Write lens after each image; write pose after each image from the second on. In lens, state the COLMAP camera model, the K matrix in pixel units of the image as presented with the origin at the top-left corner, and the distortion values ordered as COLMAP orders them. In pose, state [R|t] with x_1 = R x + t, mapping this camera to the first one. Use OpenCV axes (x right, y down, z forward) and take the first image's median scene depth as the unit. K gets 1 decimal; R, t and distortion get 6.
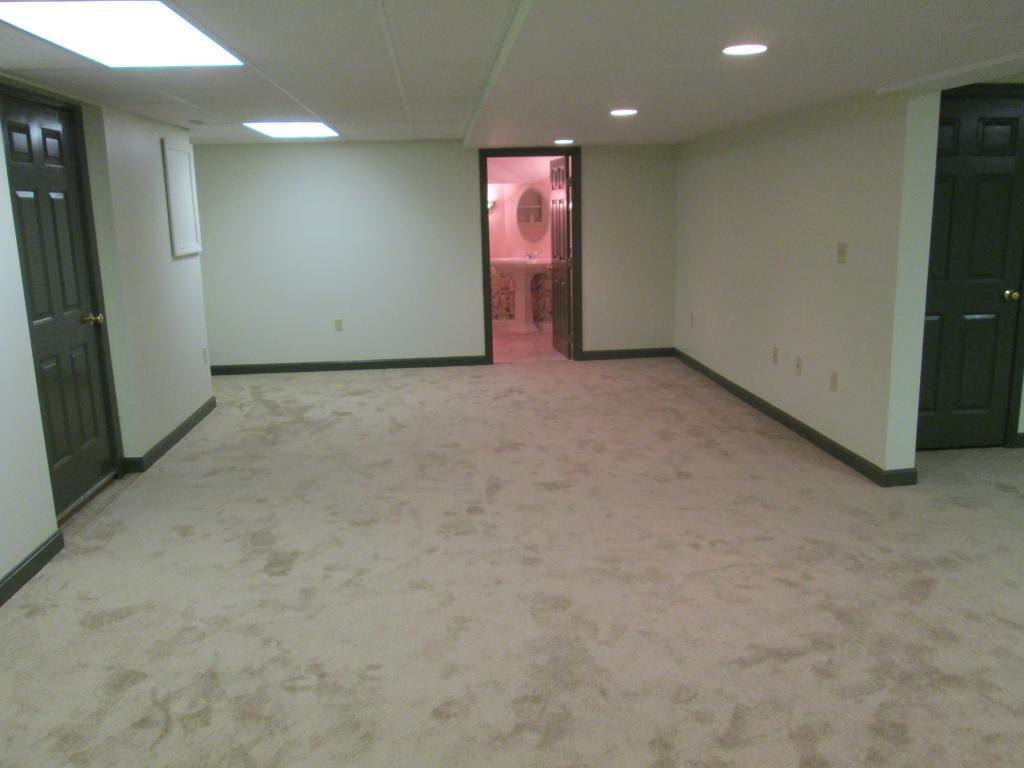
lens RADIAL K [[860.8, 0, 513.2], [0, 860.8, 386.4], [0, 0, 1]] dist [-0.045146, 0.013602]
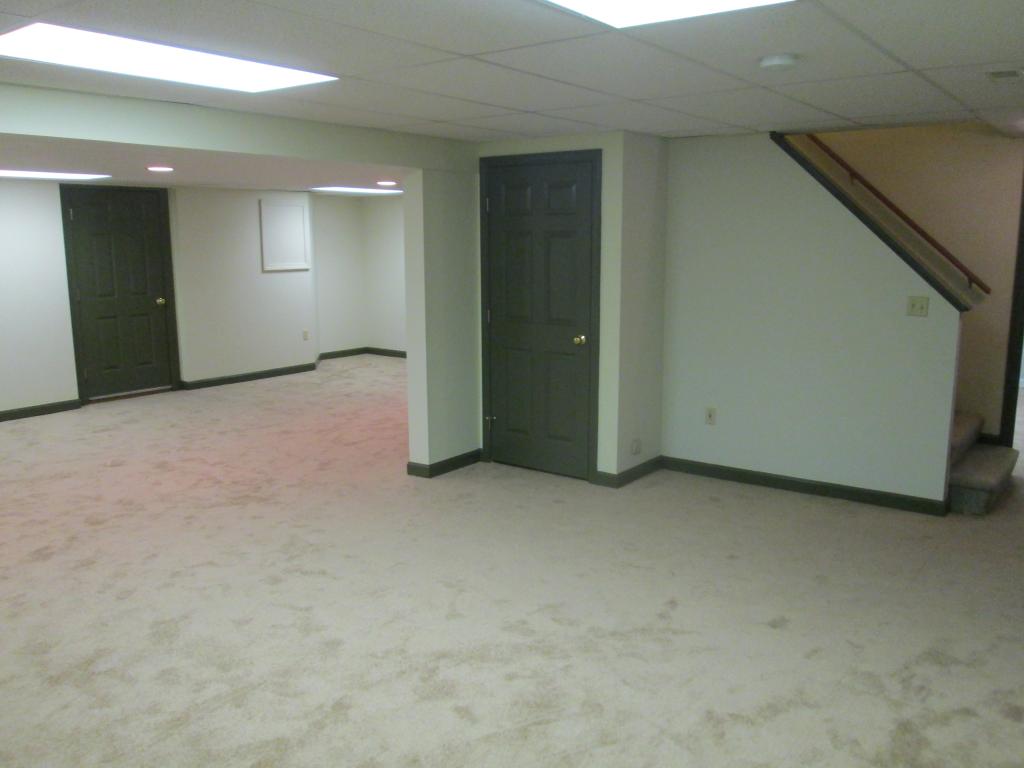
lens RADIAL K [[860.8, 0, 513.8], [0, 860.8, 383.4], [0, 0, 1]] dist [-0.045146, 0.013602]
pose [[0.738157, 0.135084, -0.660966, 1.442653], [-0.152003, 0.987857, 0.032136, -0.085425], [0.657281, 0.076747, 0.749727, 0.132399]]
